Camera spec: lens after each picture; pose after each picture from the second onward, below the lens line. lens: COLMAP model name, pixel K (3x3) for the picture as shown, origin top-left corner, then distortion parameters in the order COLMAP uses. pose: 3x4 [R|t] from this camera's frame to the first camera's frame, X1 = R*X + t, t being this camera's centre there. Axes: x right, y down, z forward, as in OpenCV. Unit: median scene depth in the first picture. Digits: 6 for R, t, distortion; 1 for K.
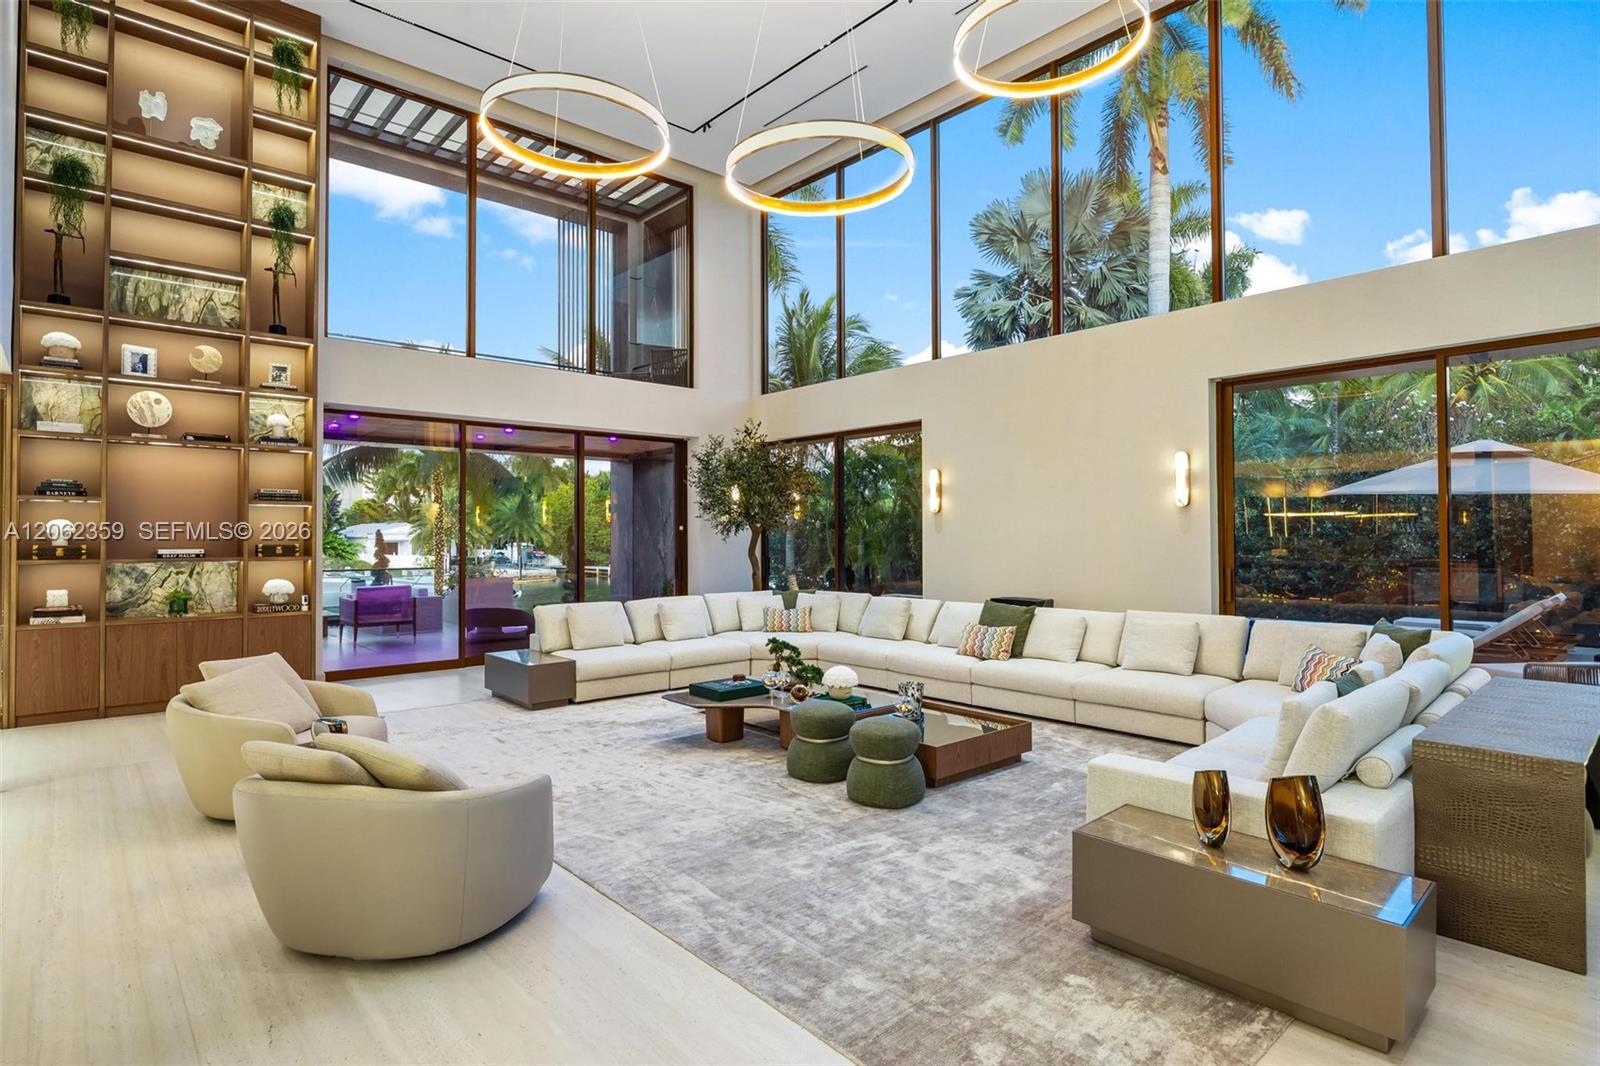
lens RADIAL K [[827.4, 0, 797.3], [0, 827.4, 520.5], [0, 0, 1]] dist [-0.001932, 0.000975]
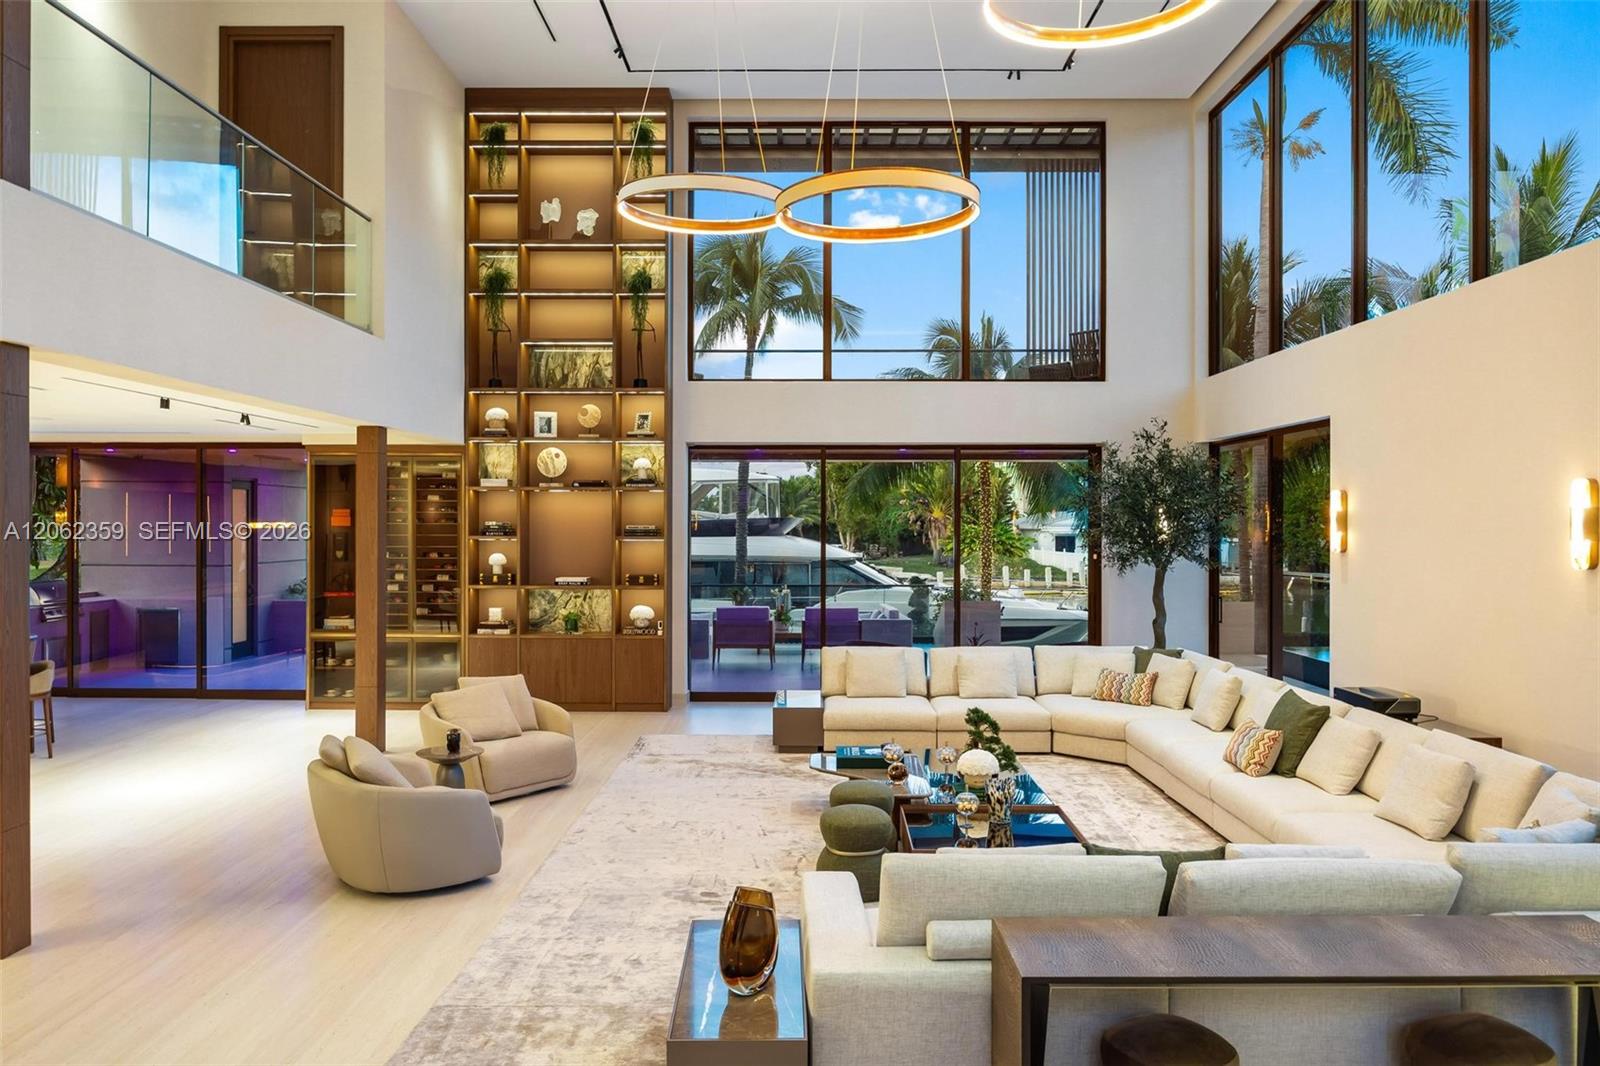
lens RADIAL K [[1135.3, 0, 800.1], [0, 1135.3, 531.6], [0, 0, 1]] dist [-0.010581, -0.002401]
pose [[0.740284, 0.009775, -0.672224, 0.598015], [0.008605, 0.999675, 0.024012, -0.068232], [0.672240, -0.023560, 0.739959, 0.006855]]
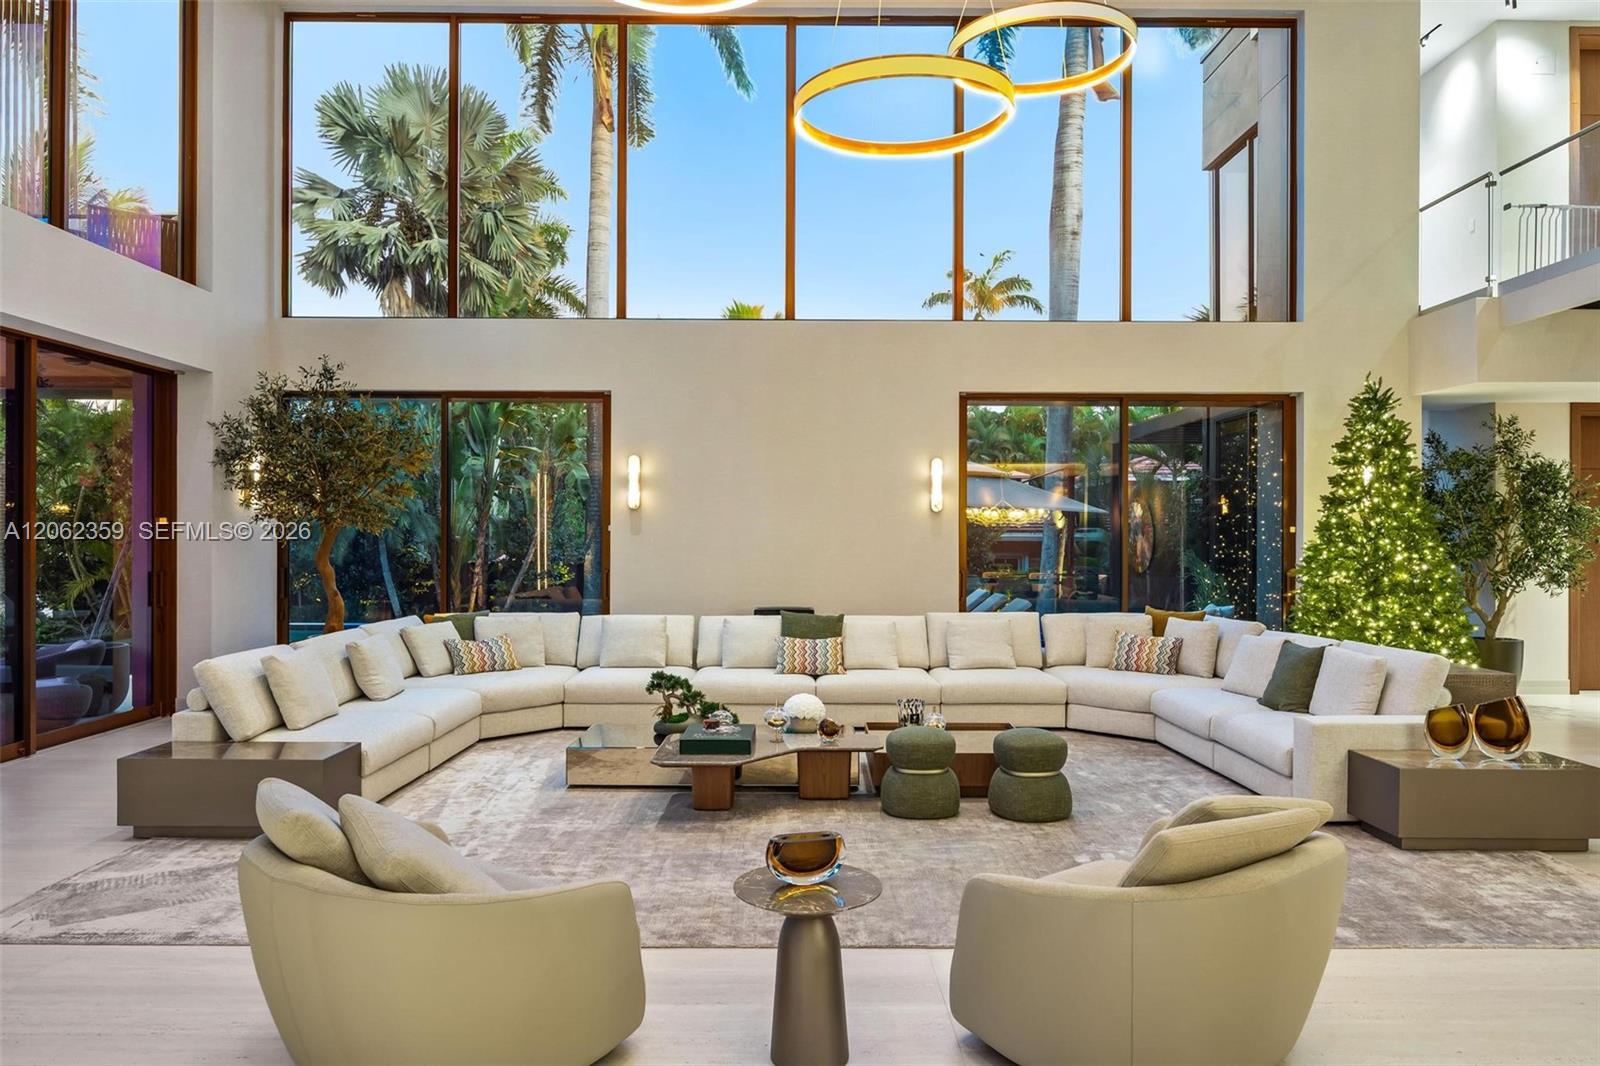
lens RADIAL K [[1030.7, 0, 800.0], [0, 1030.7, 539.3], [0, 0, 1]] dist [-0.008207, -0.001276]
pose [[0.661776, 0.005844, 0.749679, -0.614205], [-0.019861, 0.999755, 0.009738, 0.008968], [-0.749438, -0.021334, 0.661731, 0.270439]]
